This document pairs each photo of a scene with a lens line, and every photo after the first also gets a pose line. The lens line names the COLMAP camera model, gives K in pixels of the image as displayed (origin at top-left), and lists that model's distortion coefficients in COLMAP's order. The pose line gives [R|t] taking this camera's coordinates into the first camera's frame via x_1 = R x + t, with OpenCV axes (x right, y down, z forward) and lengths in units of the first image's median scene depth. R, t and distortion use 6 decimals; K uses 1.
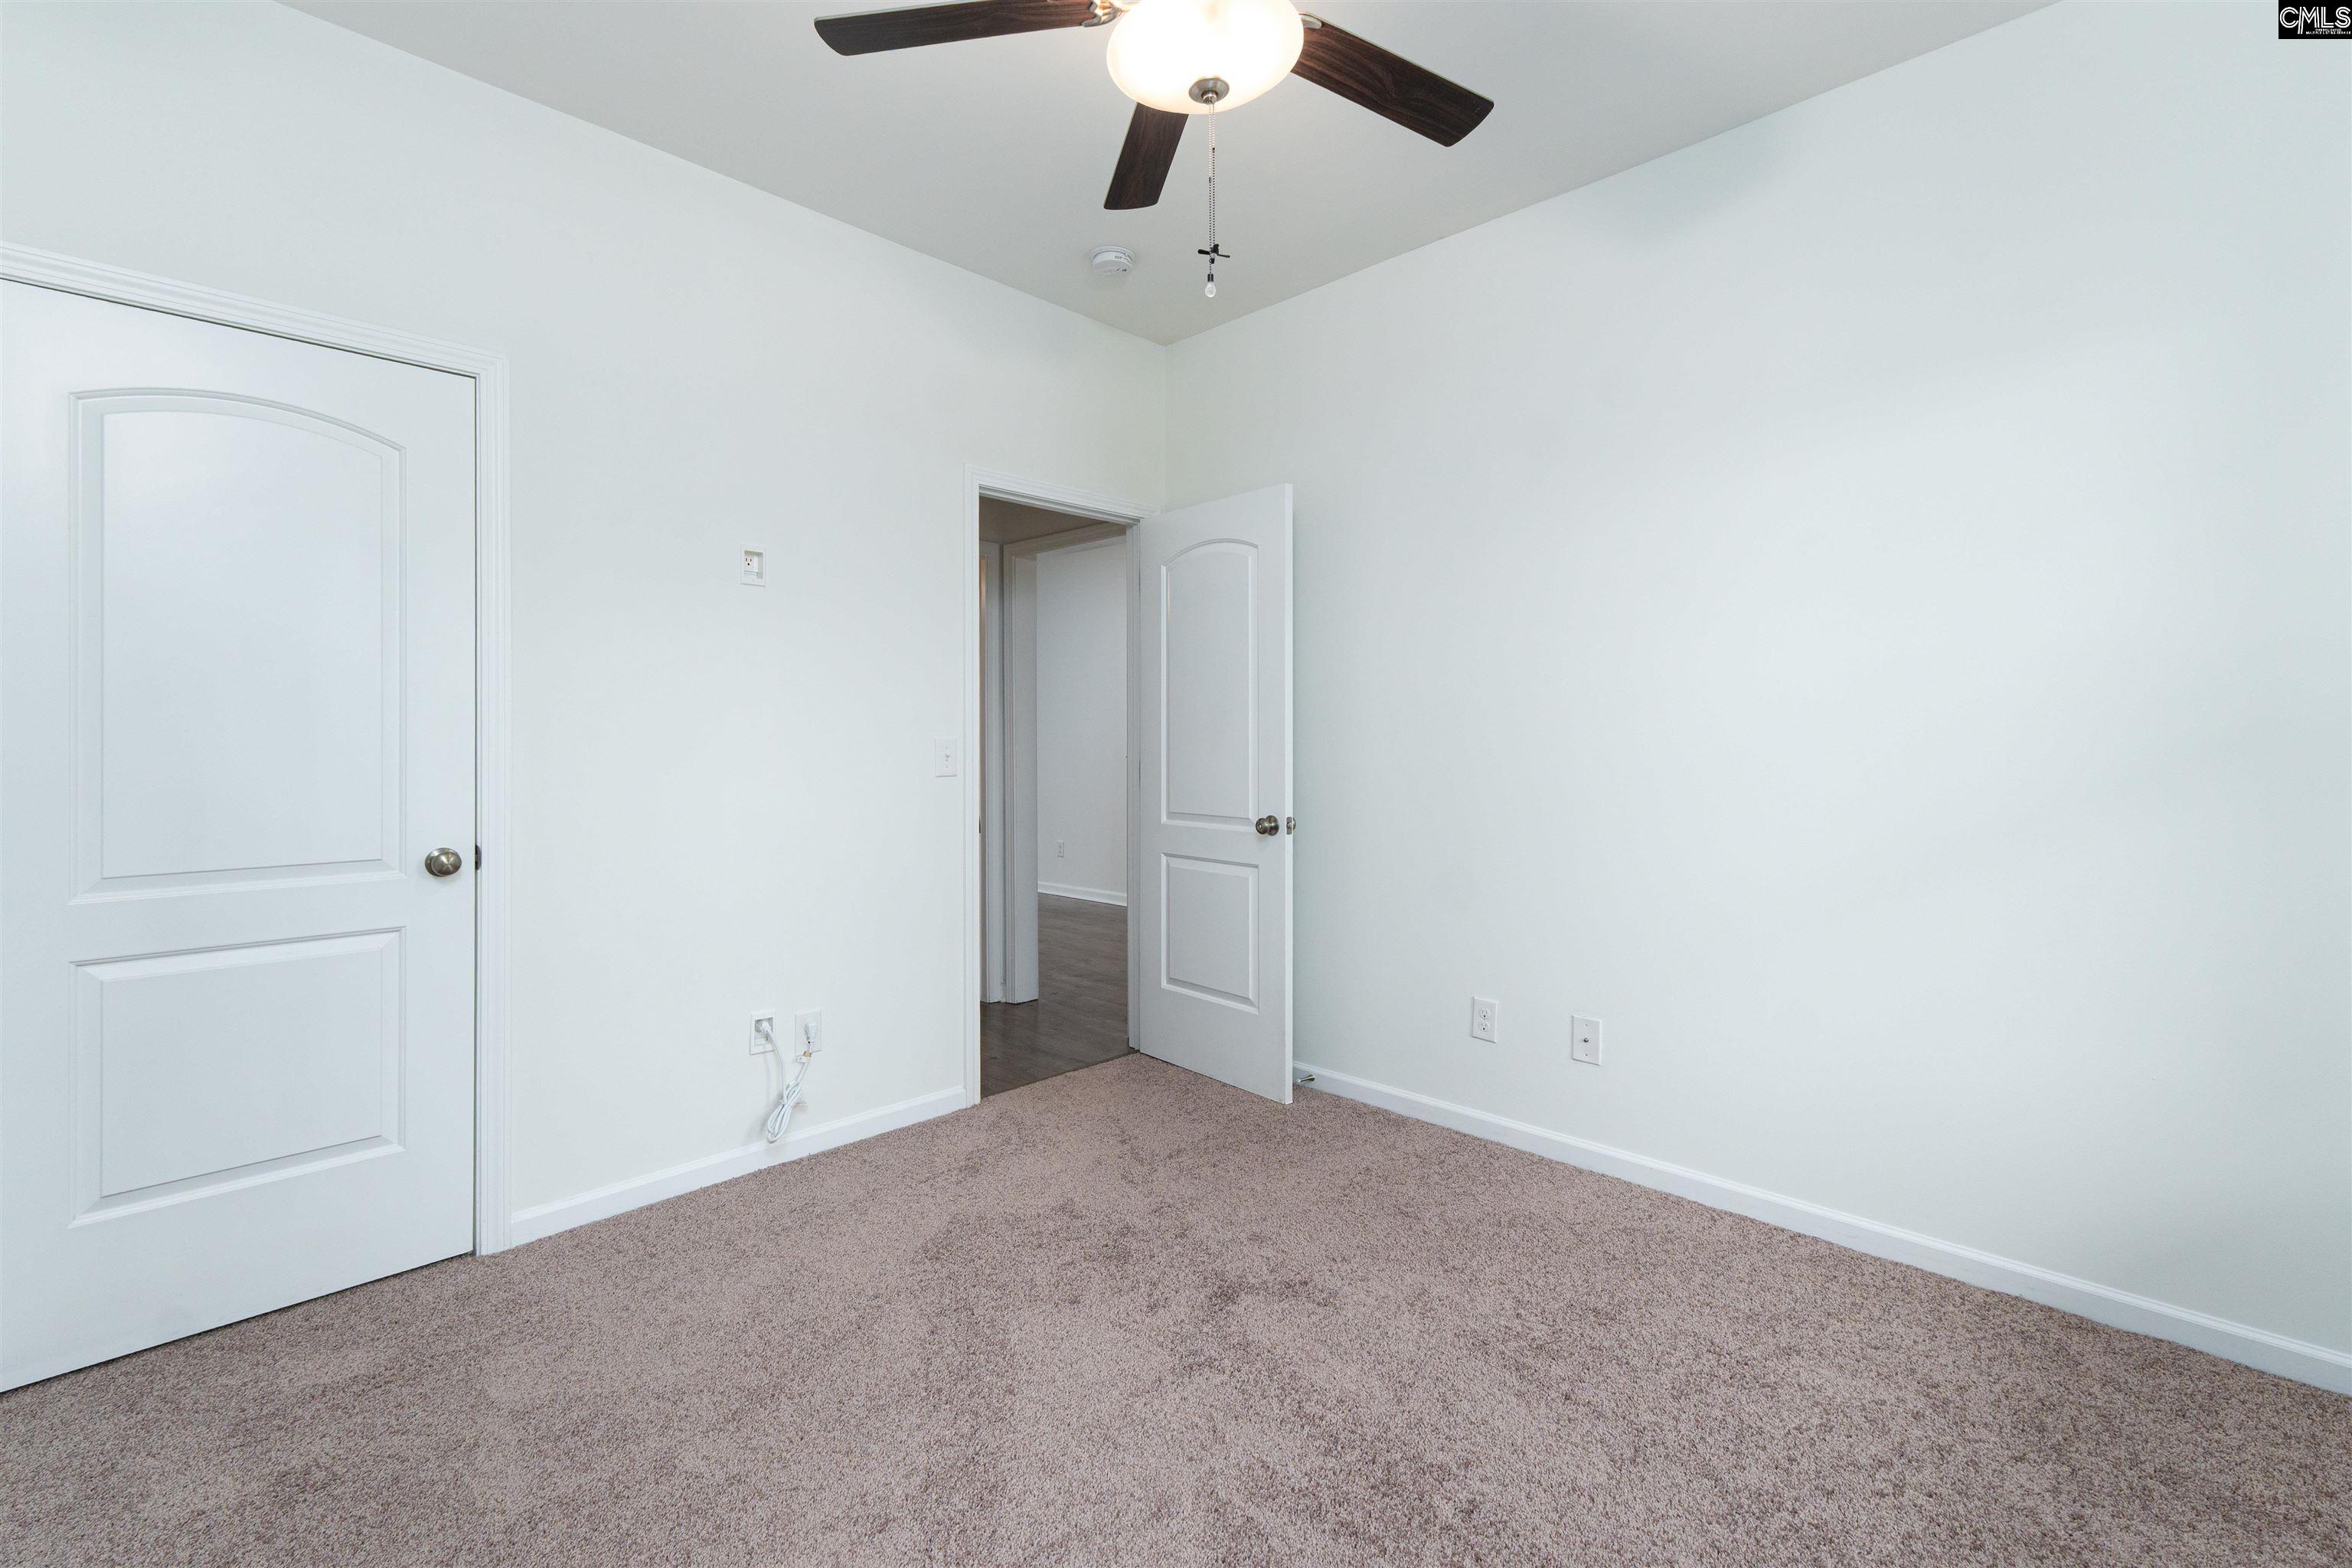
lens RADIAL K [[1002.7, 0, 1163.1], [0, 1002.7, 777.8], [0, 0, 1]] dist [0.001997, 0.000069]
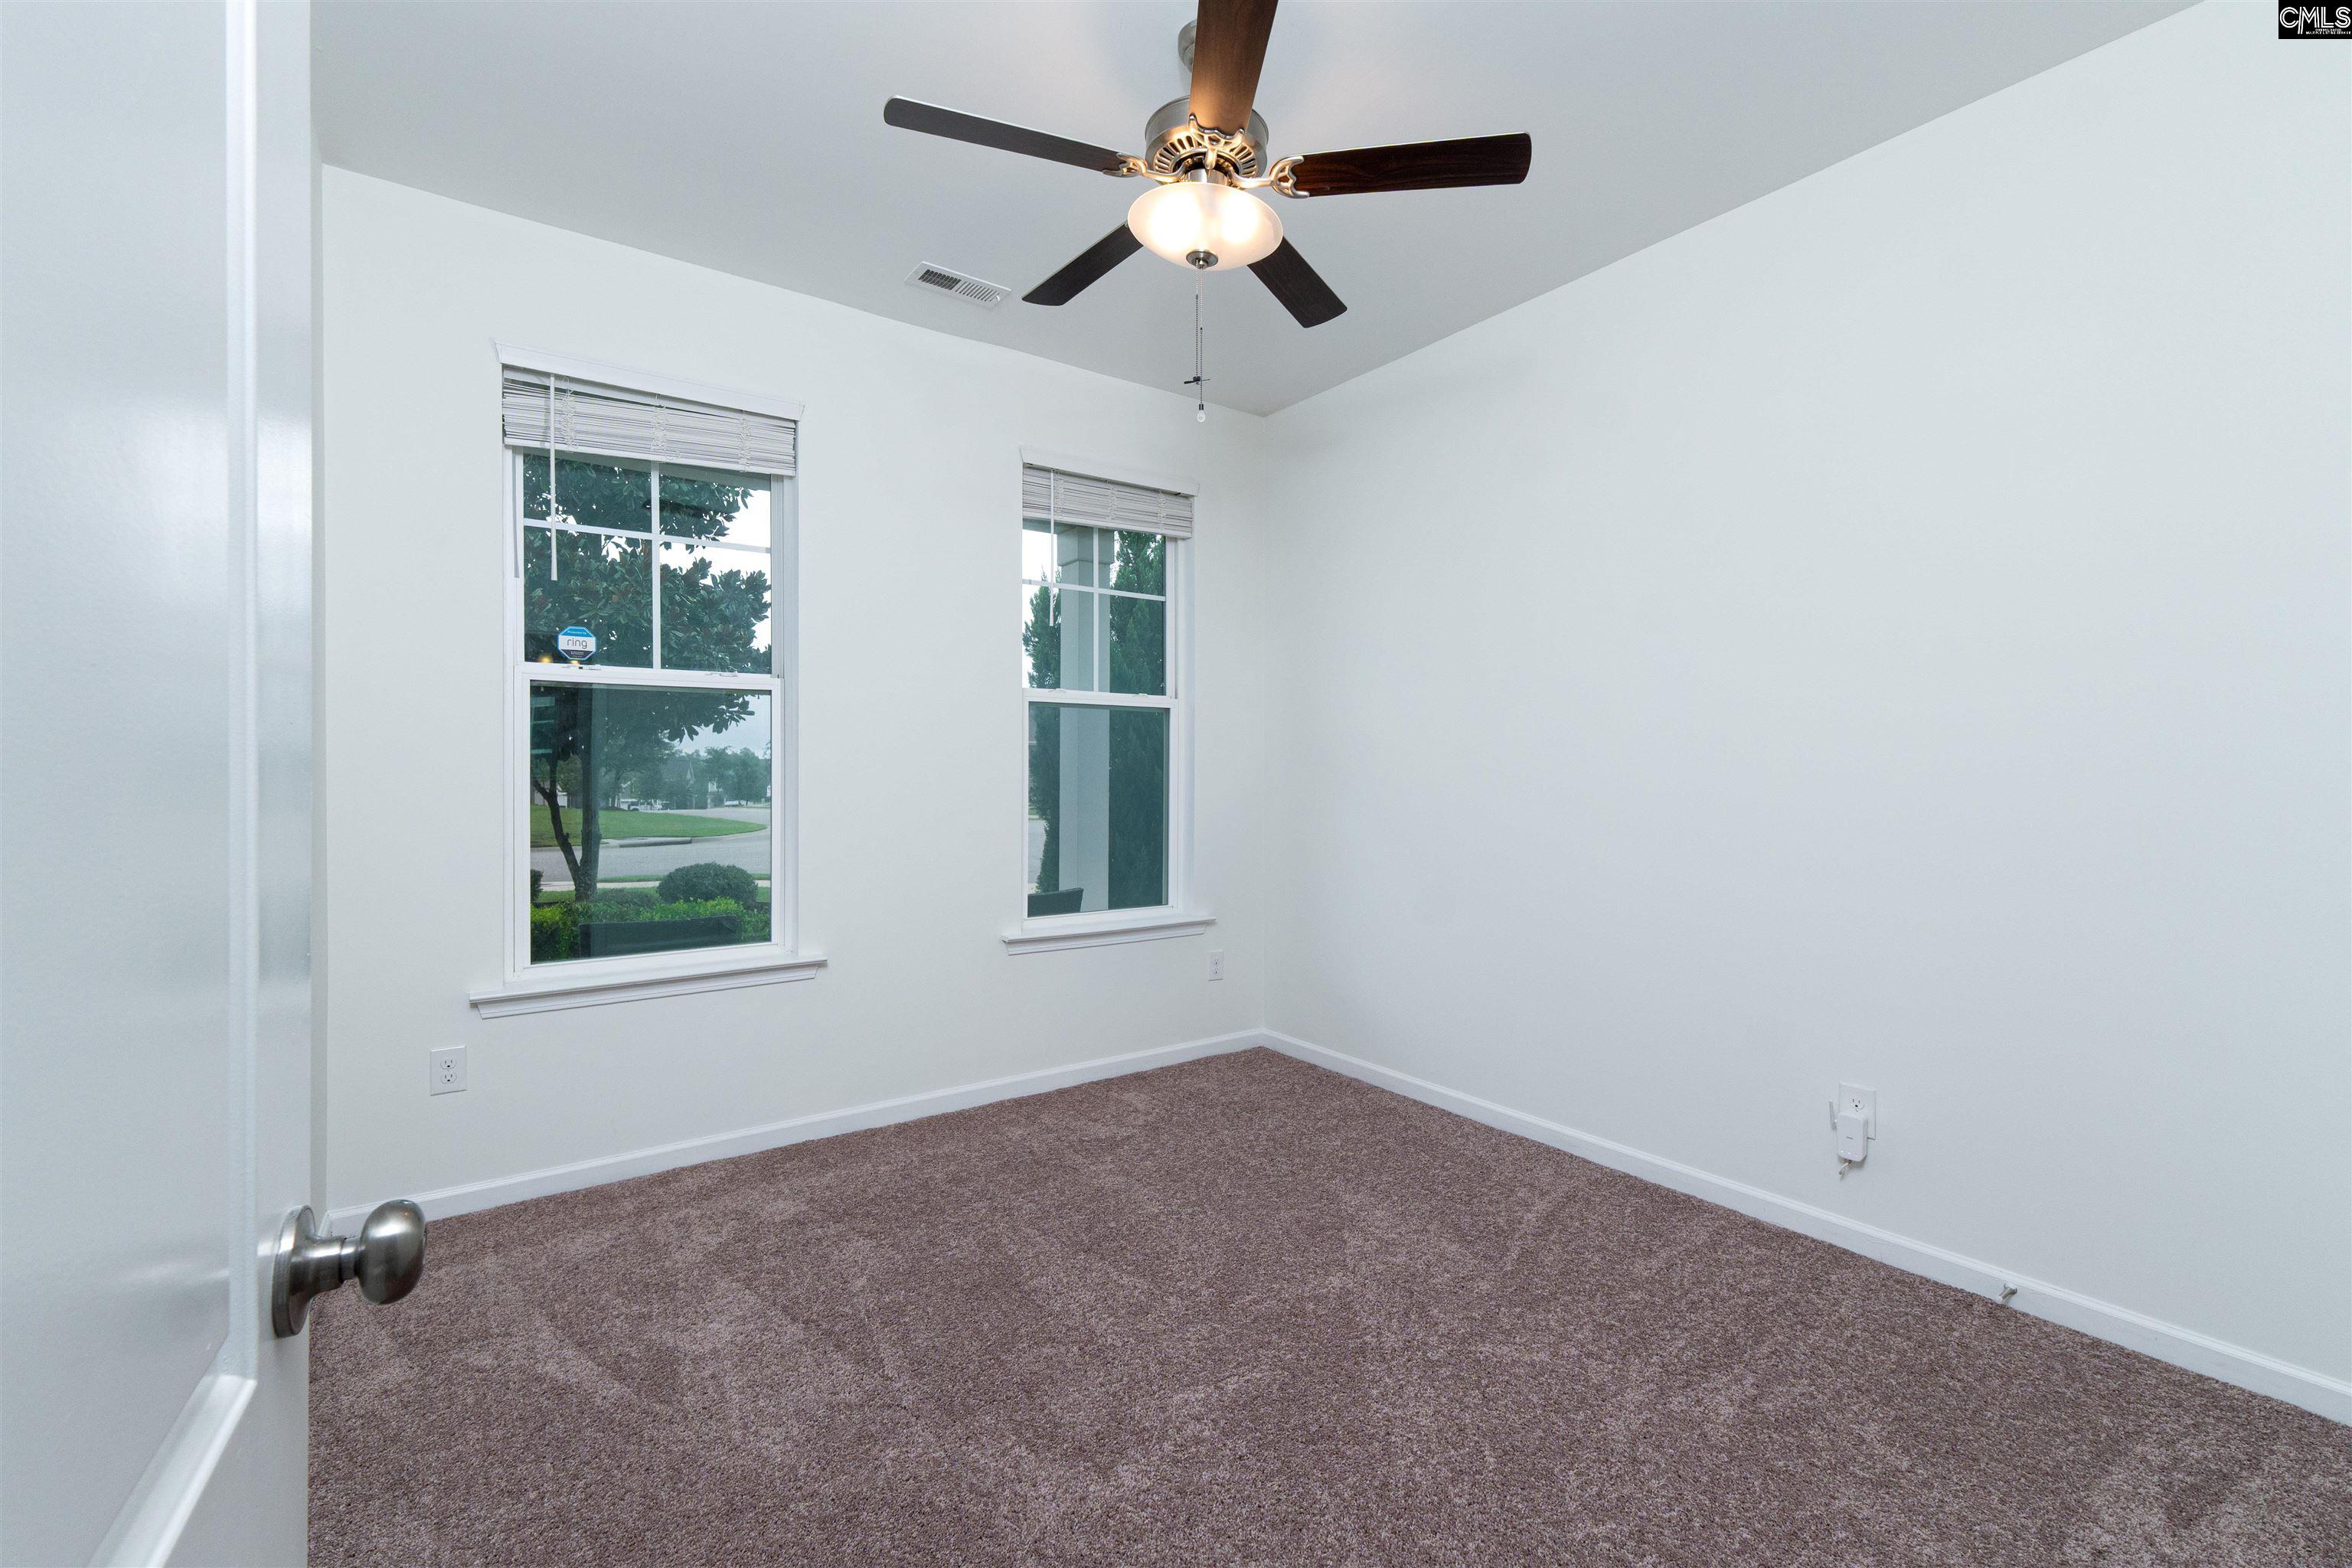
lens RADIAL K [[1002.7, 0, 1163.1], [0, 1002.7, 777.8], [0, 0, 1]] dist [0.001997, 0.000069]
pose [[0.981717, -0.001830, -0.190336, 0.240182], [-0.003787, 0.999568, -0.029140, 0.008186], [0.190307, 0.029328, 0.981286, -0.241886]]
